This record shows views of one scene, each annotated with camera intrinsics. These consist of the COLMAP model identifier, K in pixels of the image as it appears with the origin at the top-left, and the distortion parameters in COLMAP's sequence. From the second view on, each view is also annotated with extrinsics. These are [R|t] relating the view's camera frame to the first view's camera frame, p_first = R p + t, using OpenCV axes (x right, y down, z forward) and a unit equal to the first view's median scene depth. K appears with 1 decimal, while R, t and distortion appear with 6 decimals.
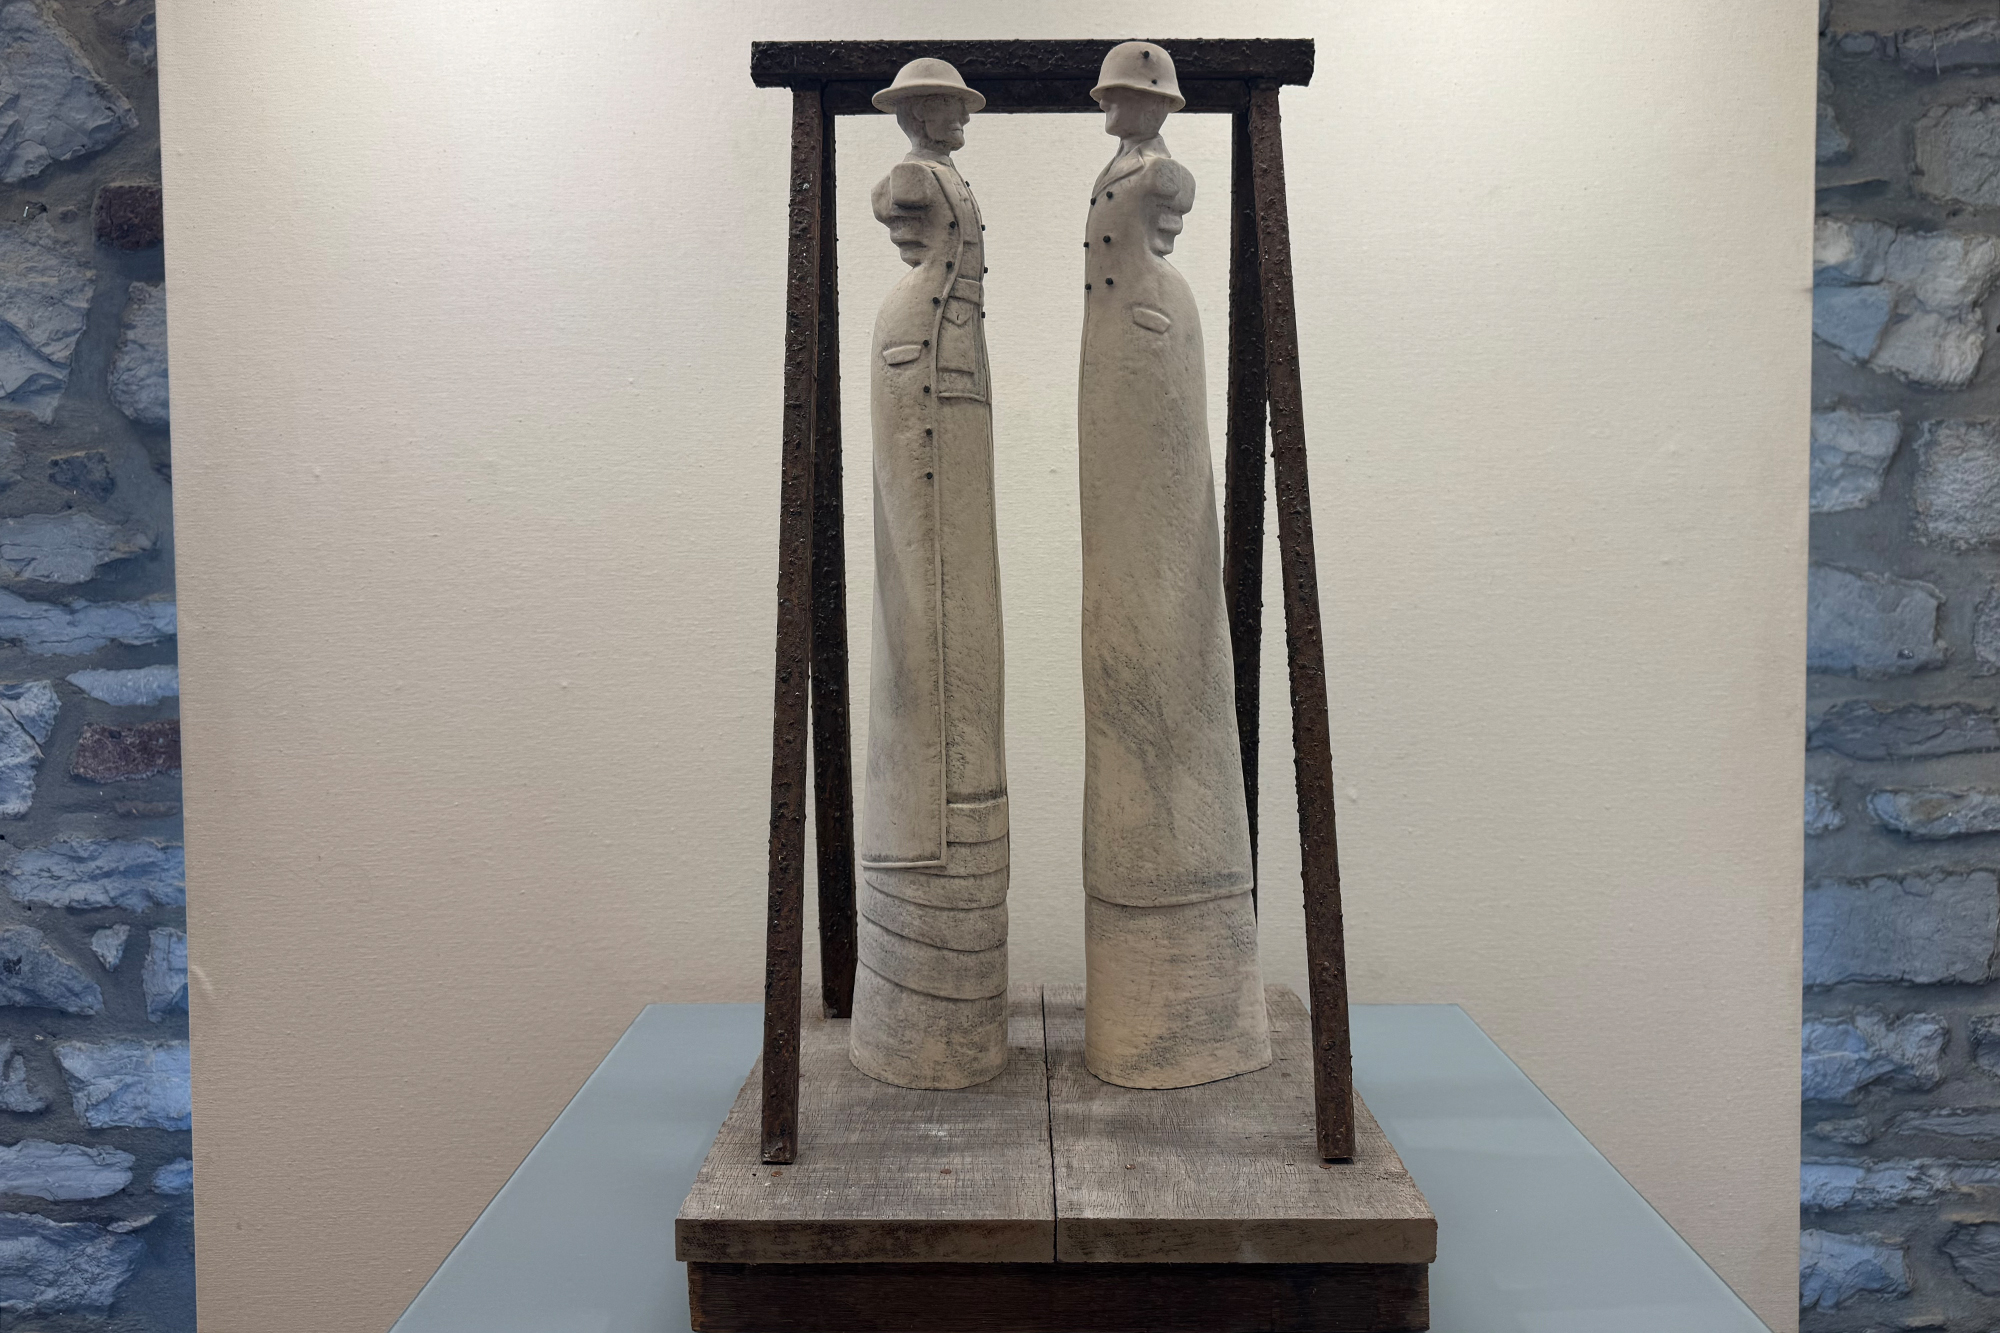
lens RADIAL K [[1497.7, 0, 1006.2], [0, 1497.7, 627.5], [0, 0, 1]] dist [0.005742, 0.002656]
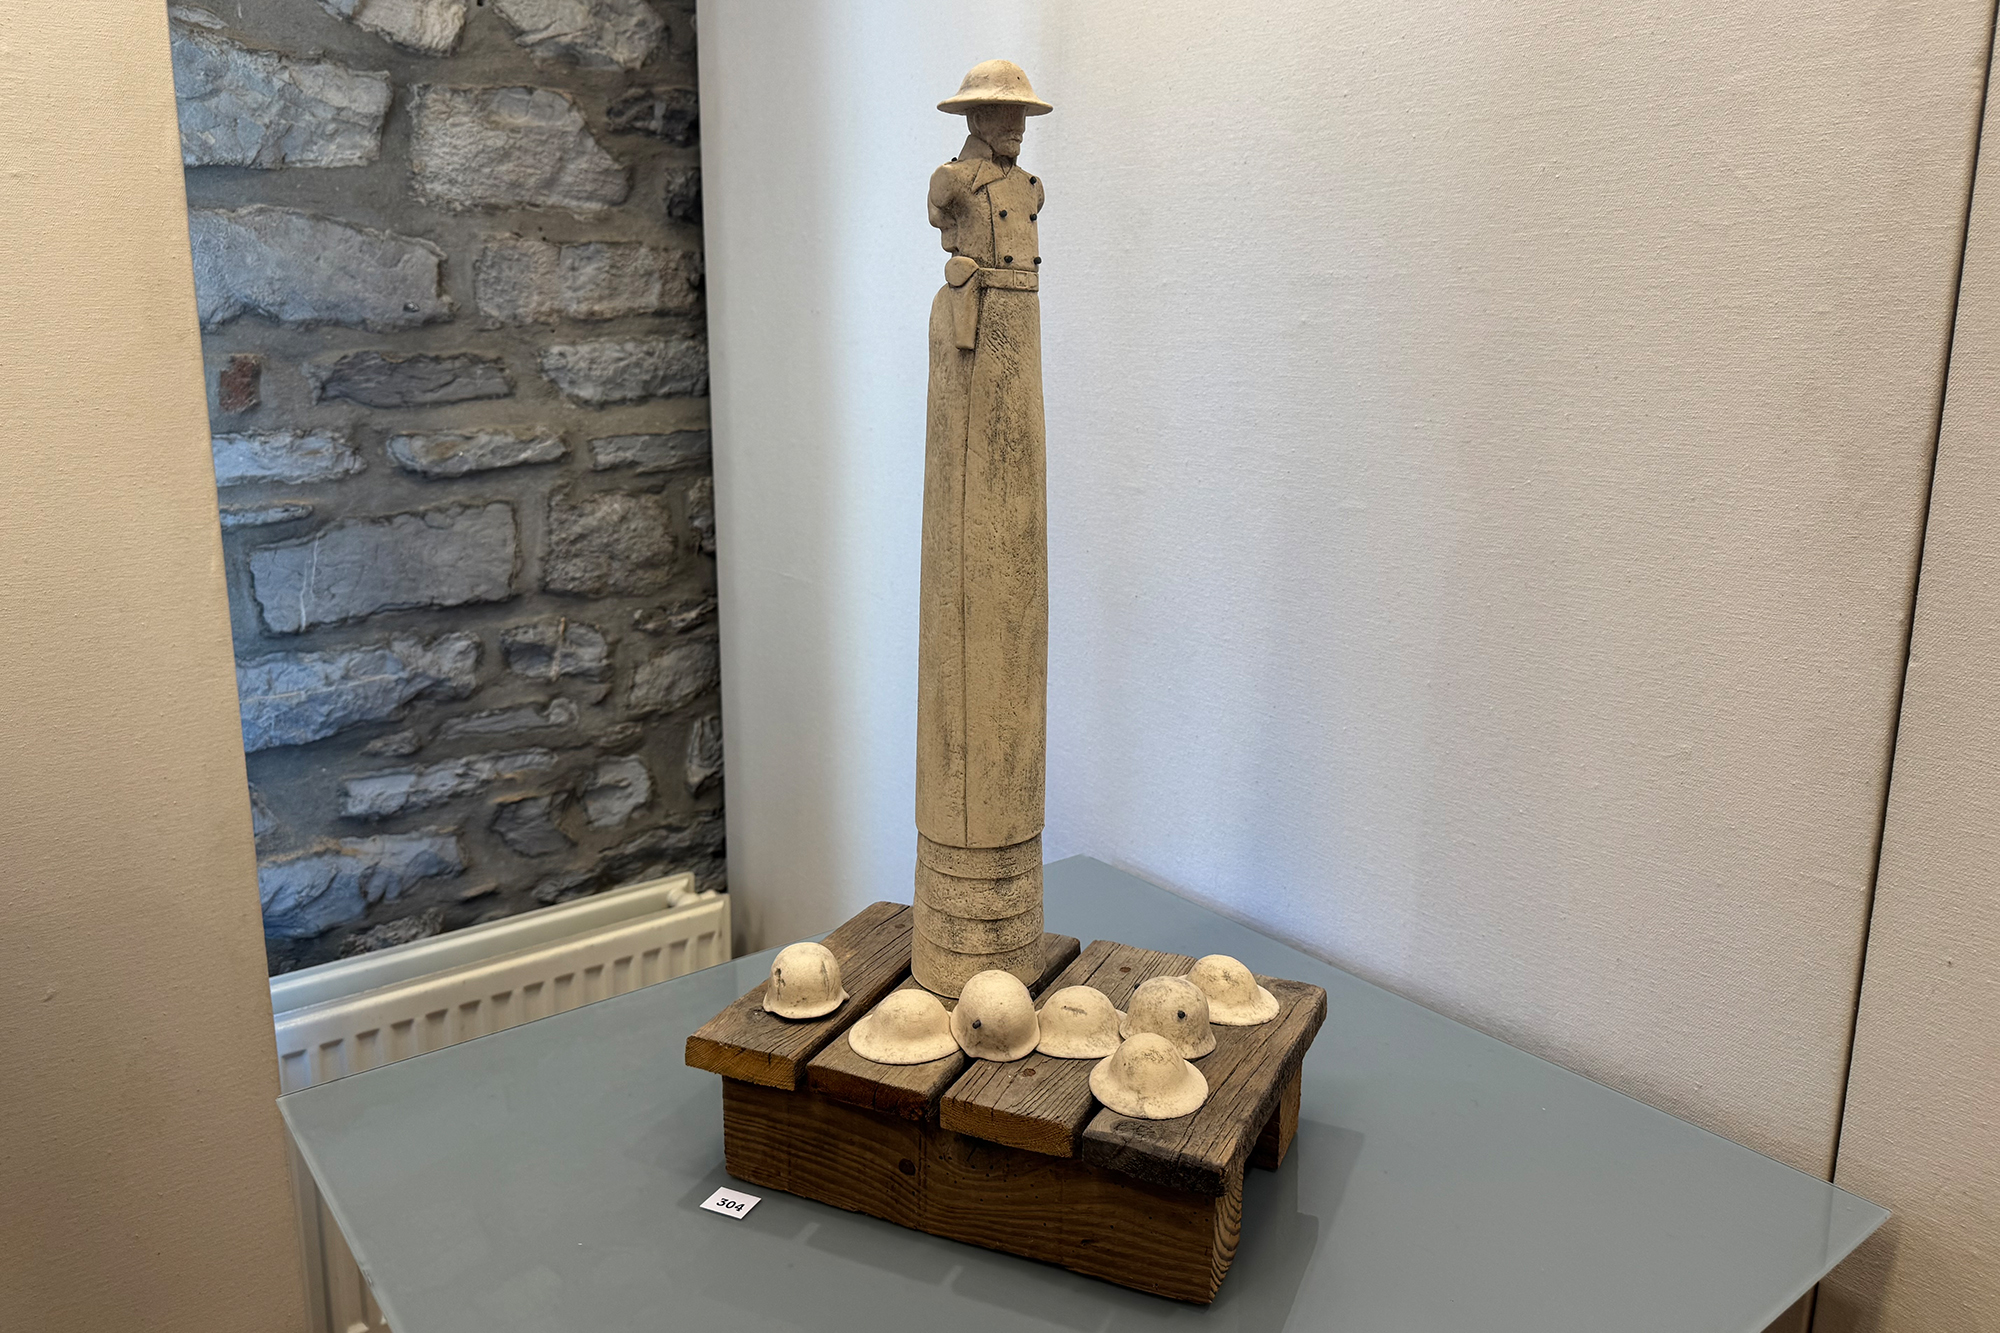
lens RADIAL K [[1491.9, 0, 962.9], [0, 1491.9, 637.5], [0, 0, 1]] dist [0.016023, -0.002138]
pose [[0.789398, -0.127974, 0.600395, 0.234177], [0.024257, 0.983768, 0.177797, 0.069393], [-0.613403, -0.125789, 0.779689, -0.115280]]
